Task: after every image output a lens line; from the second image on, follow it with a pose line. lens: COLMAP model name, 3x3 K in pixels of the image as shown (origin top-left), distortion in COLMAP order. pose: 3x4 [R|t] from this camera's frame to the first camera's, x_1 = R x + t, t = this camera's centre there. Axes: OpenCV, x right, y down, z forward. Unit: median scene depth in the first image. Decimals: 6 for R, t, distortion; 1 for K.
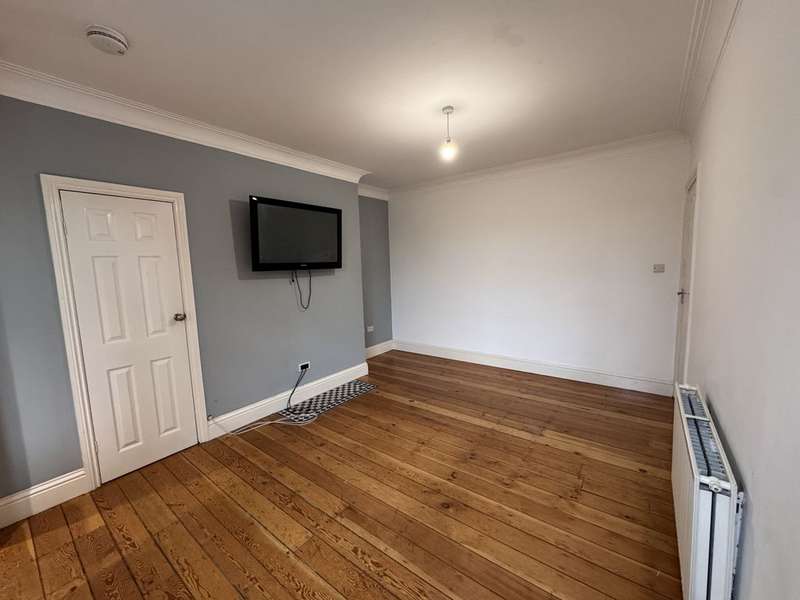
lens RADIAL K [[320.1, 0, 399.4], [0, 320.1, 297.6], [0, 0, 1]] dist [-0.000816, -0.000983]
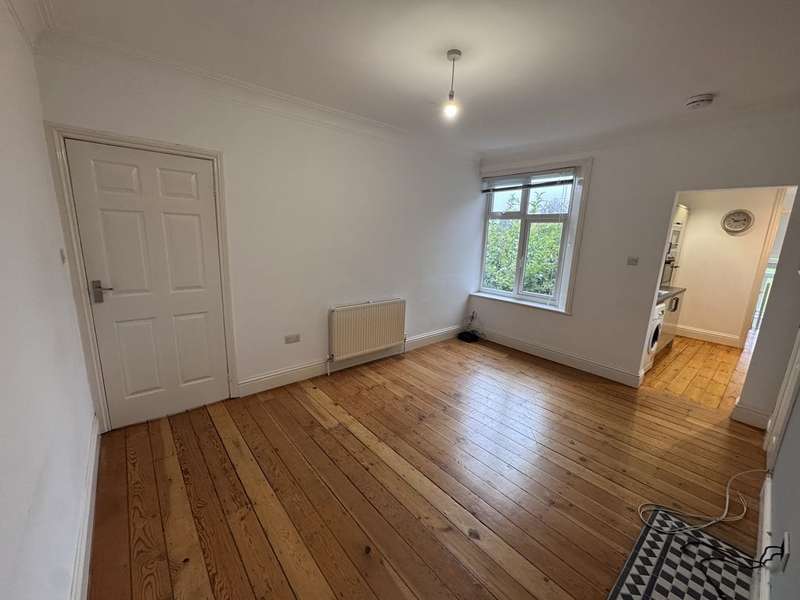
lens RADIAL K [[320.1, 0, 401.4], [0, 320.1, 298.3], [0, 0, 1]] dist [-0.000816, -0.000983]
pose [[-0.978906, -0.044348, 0.199441, 0.077500], [0.016716, 0.955501, 0.294512, -0.200517], [-0.203627, 0.291634, -0.934605, 1.604249]]
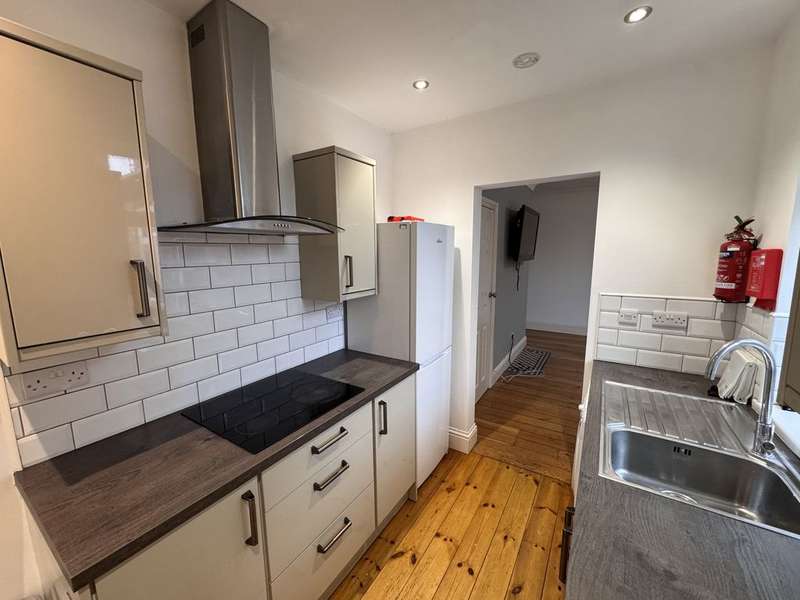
lens RADIAL K [[320.1, 0, 401.3], [0, 320.1, 298.9], [0, 0, 1]] dist [-0.000816, -0.000983]
pose [[0.994969, 0.012174, 0.099441, -1.041838], [-0.016604, 0.998900, 0.043844, 0.020348], [-0.098798, -0.045275, 0.994077, -0.271945]]
